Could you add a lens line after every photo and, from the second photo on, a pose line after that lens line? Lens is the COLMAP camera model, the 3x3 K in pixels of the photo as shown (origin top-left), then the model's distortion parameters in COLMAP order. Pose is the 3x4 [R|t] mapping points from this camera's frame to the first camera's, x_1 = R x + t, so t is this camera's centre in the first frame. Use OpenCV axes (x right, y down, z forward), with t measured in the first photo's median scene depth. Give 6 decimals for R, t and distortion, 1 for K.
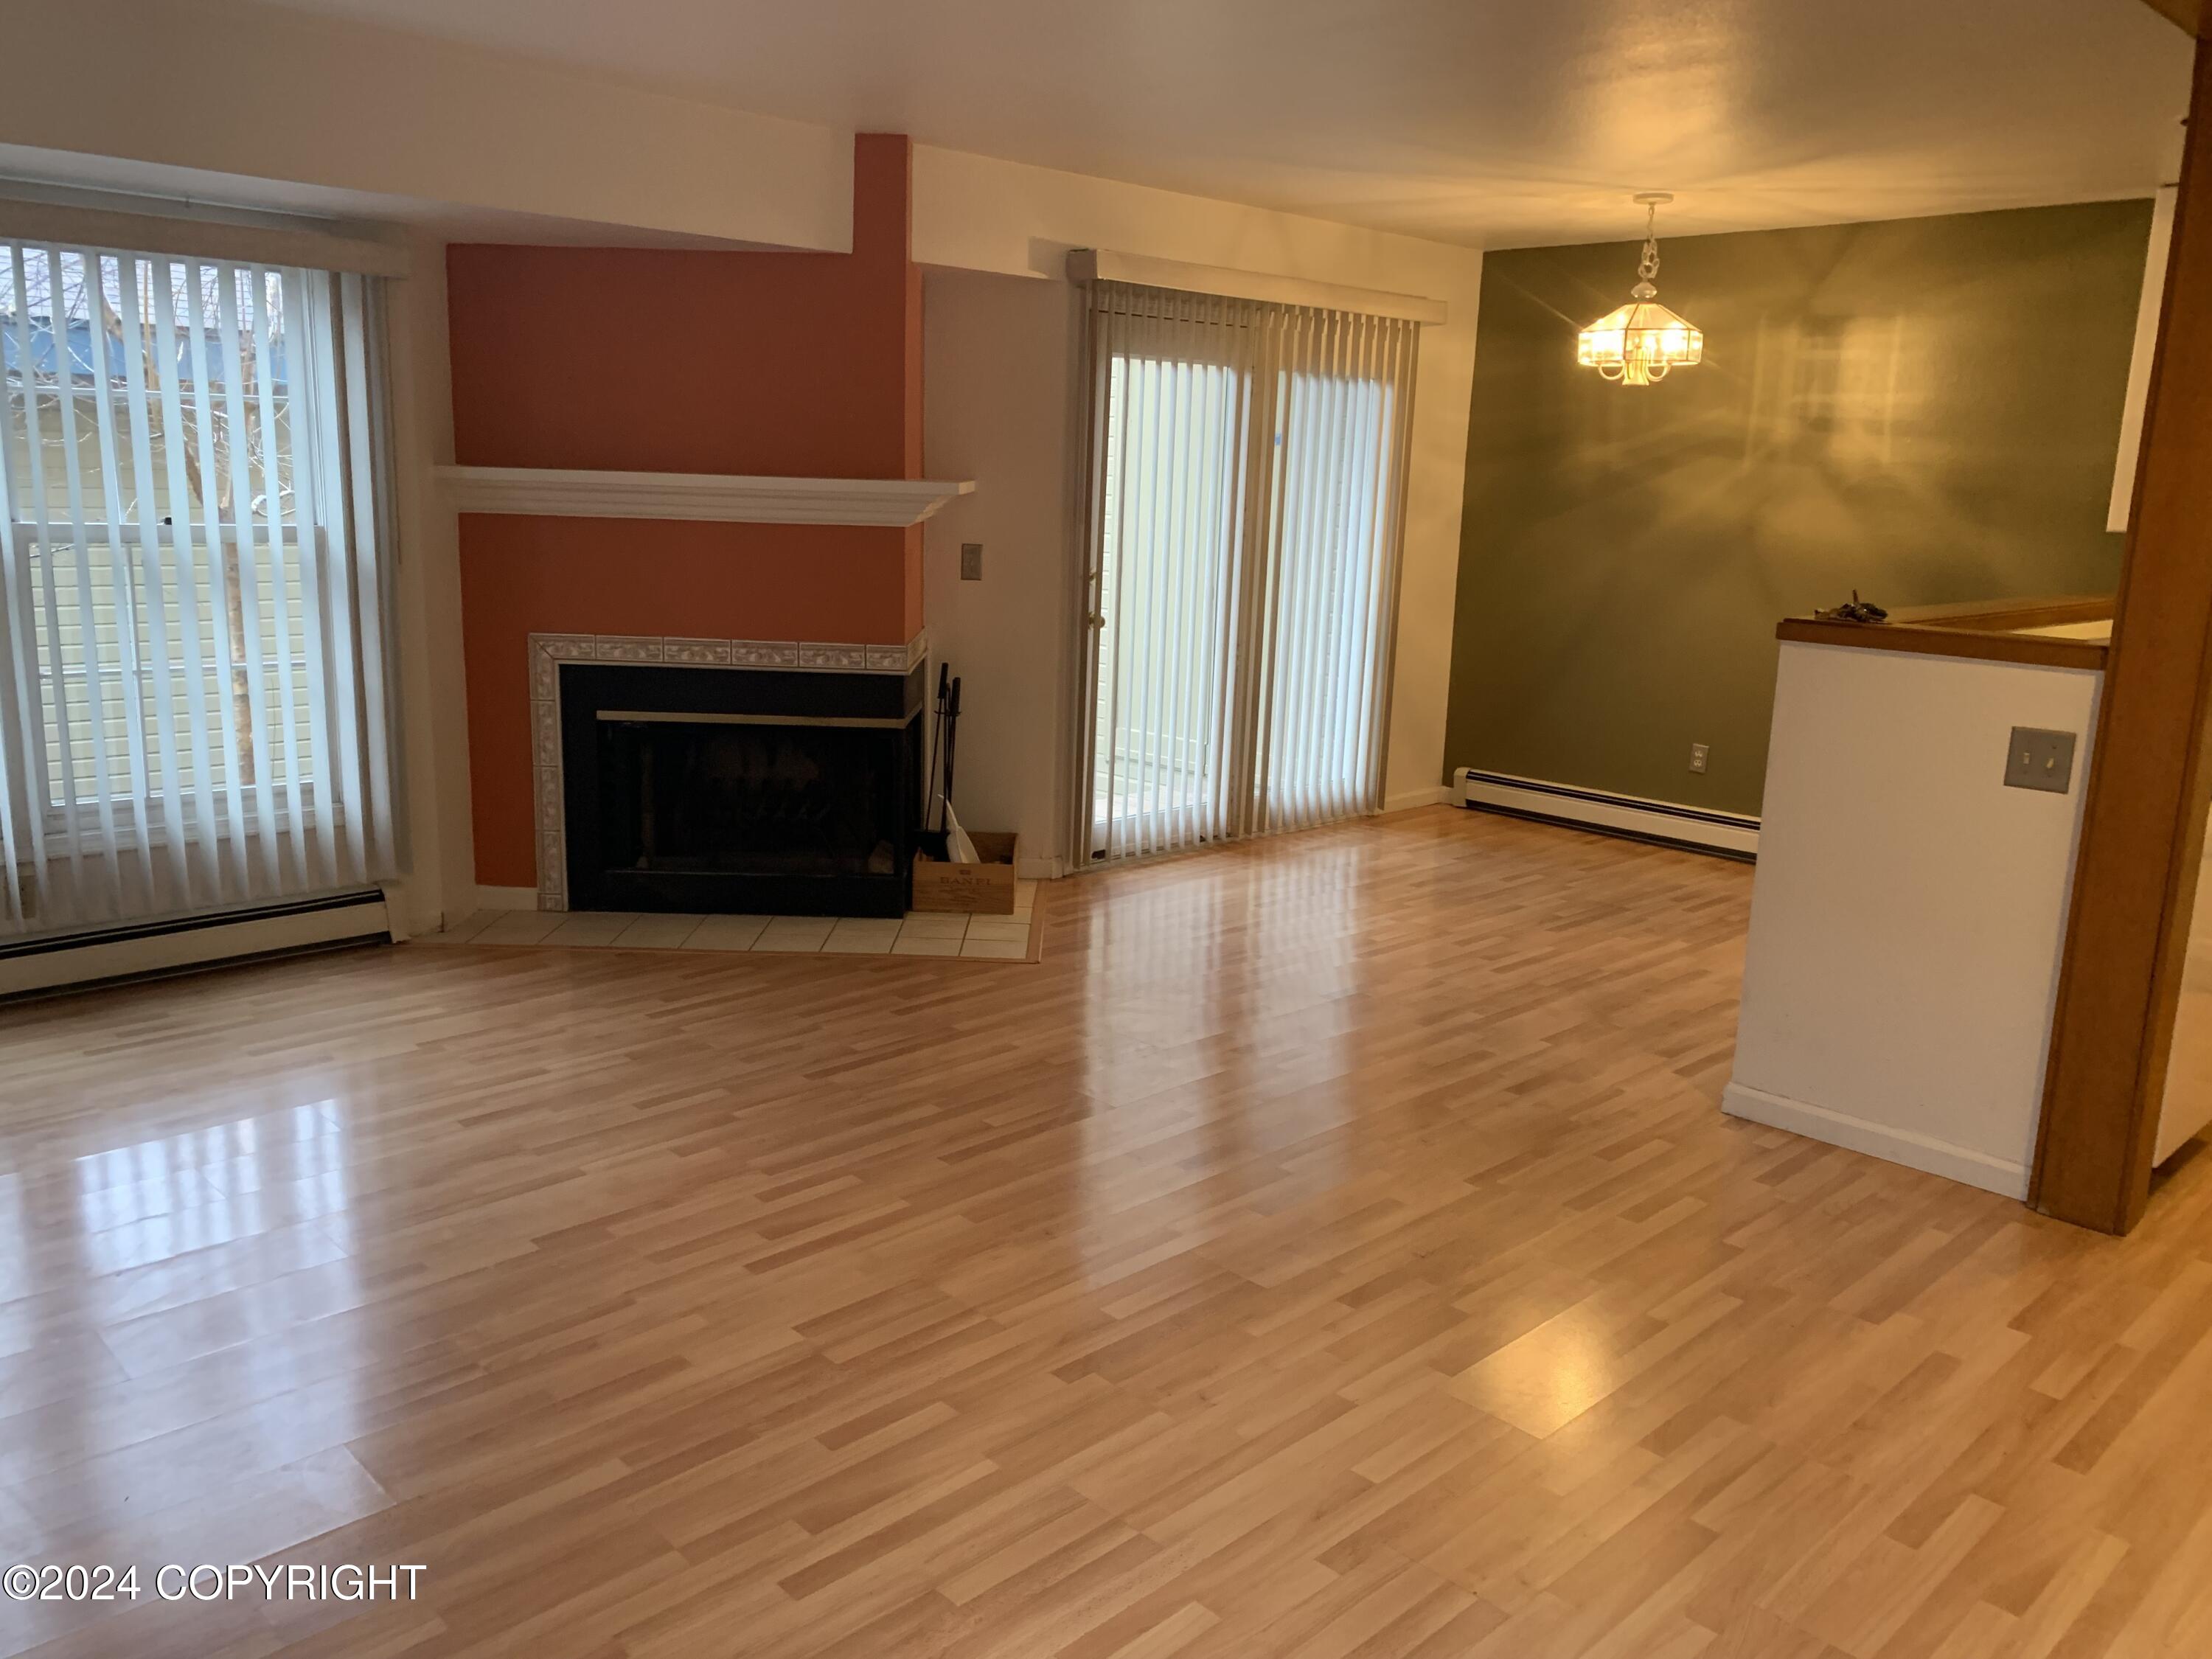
lens RADIAL K [[1698.6, 0, 1092.7], [0, 1698.6, 814.6], [0, 0, 1]] dist [0.081986, -0.126272]
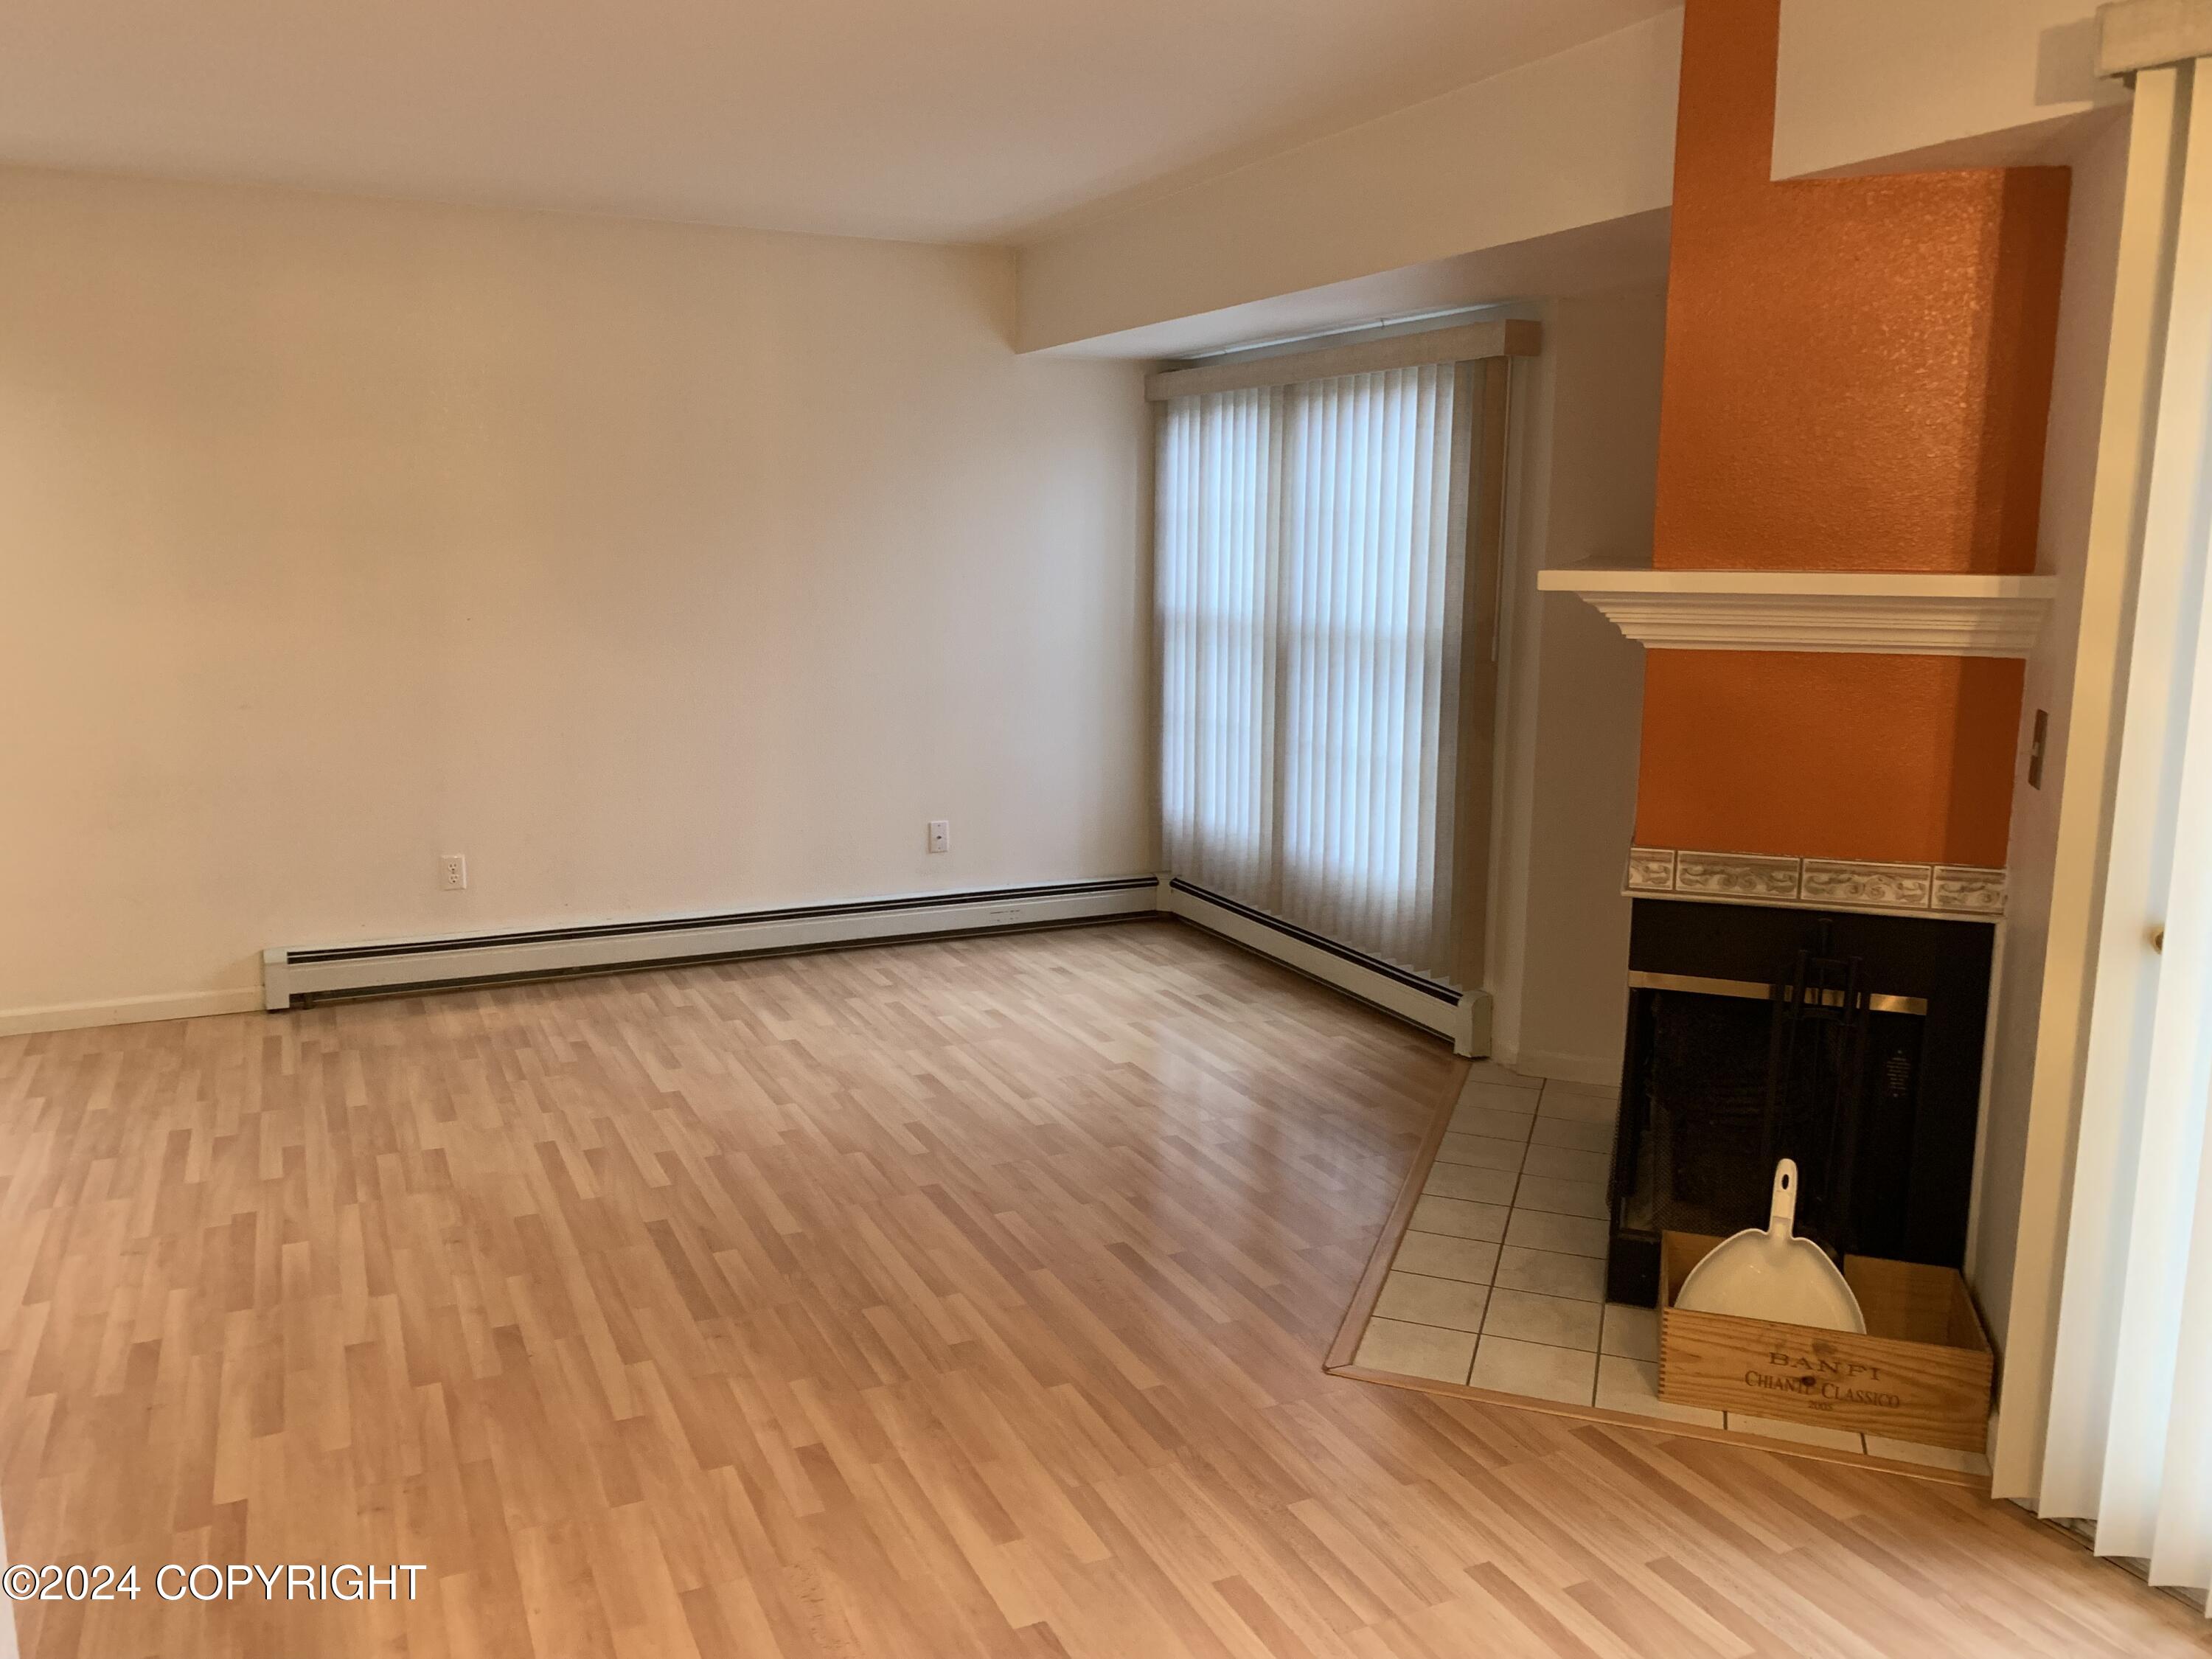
lens RADIAL K [[1698.6, 0, 1092.7], [0, 1698.6, 814.6], [0, 0, 1]] dist [0.081986, -0.126272]
pose [[-0.333540, 0.126293, -0.934238, 0.513441], [-0.205506, 0.957414, 0.202796, -0.196774], [0.920064, 0.259632, -0.293382, 1.019306]]
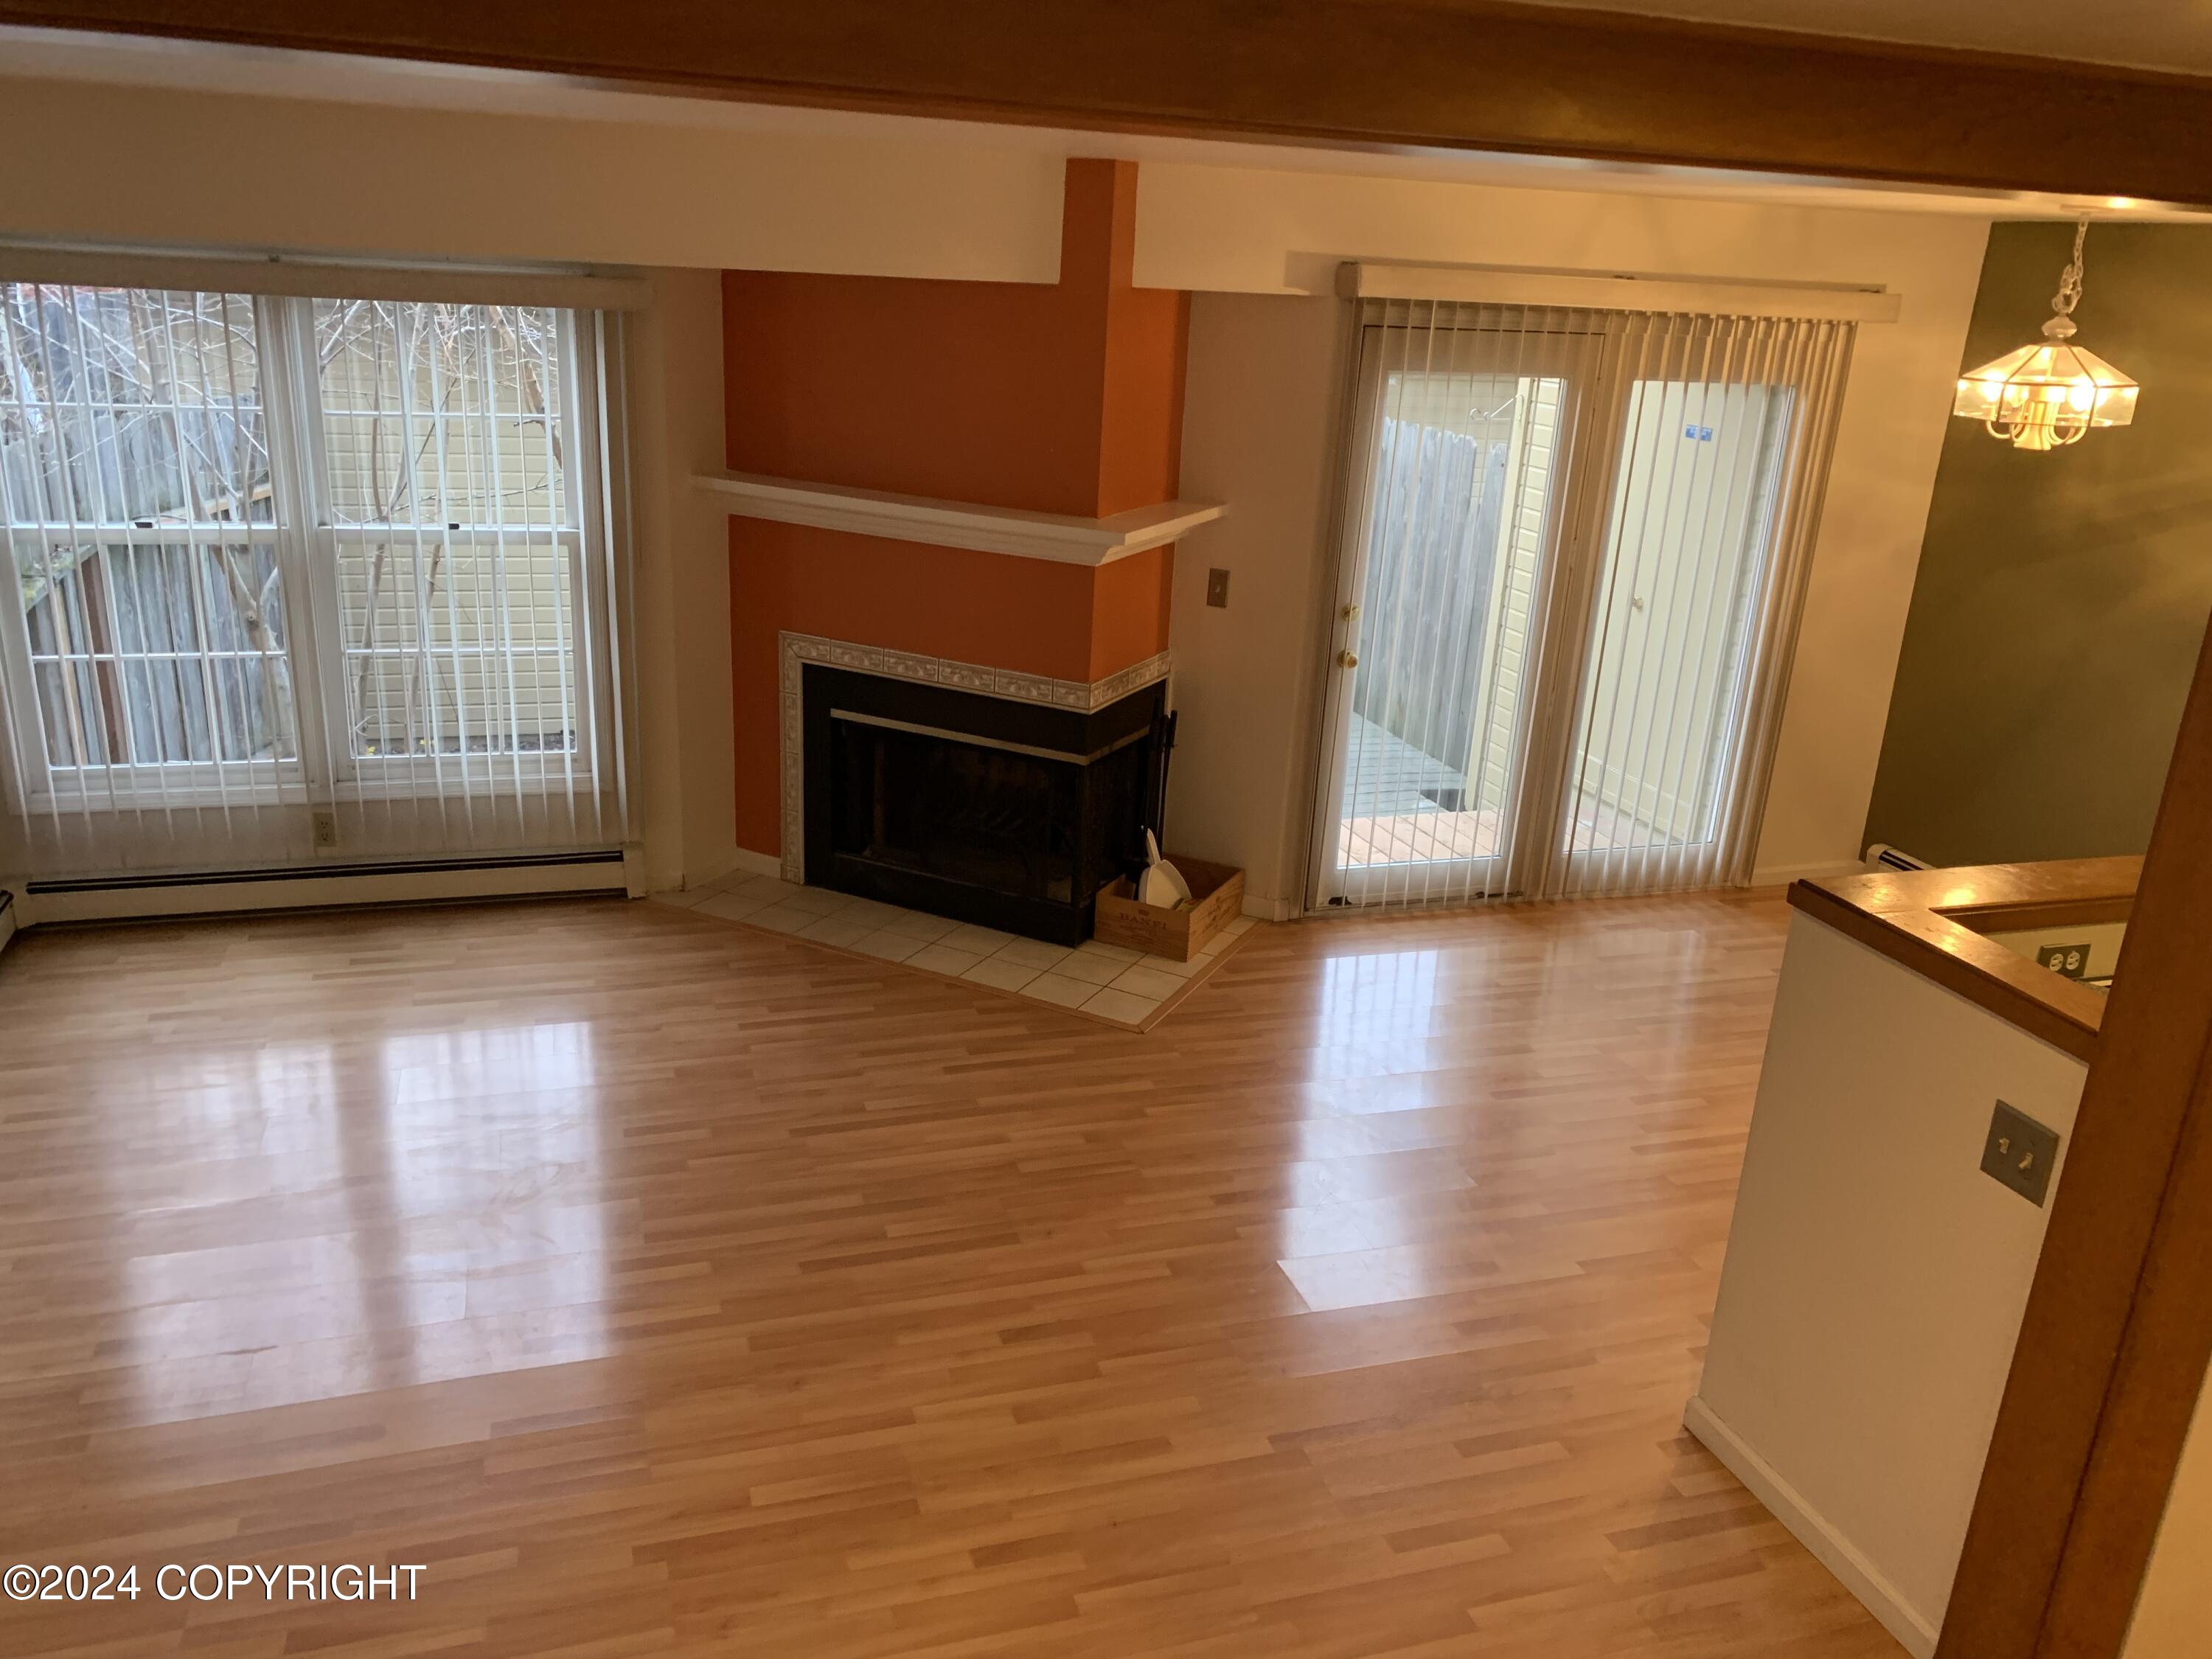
lens RADIAL K [[1696.5, 0, 1106.0], [0, 1696.5, 829.5], [0, 0, 1]] dist [0.085751, -0.134839]
pose [[0.897810, 0.159383, -0.410530, 0.321286], [-0.114046, 0.984556, 0.132828, -0.150924], [0.425360, -0.072435, 0.902121, 0.110825]]
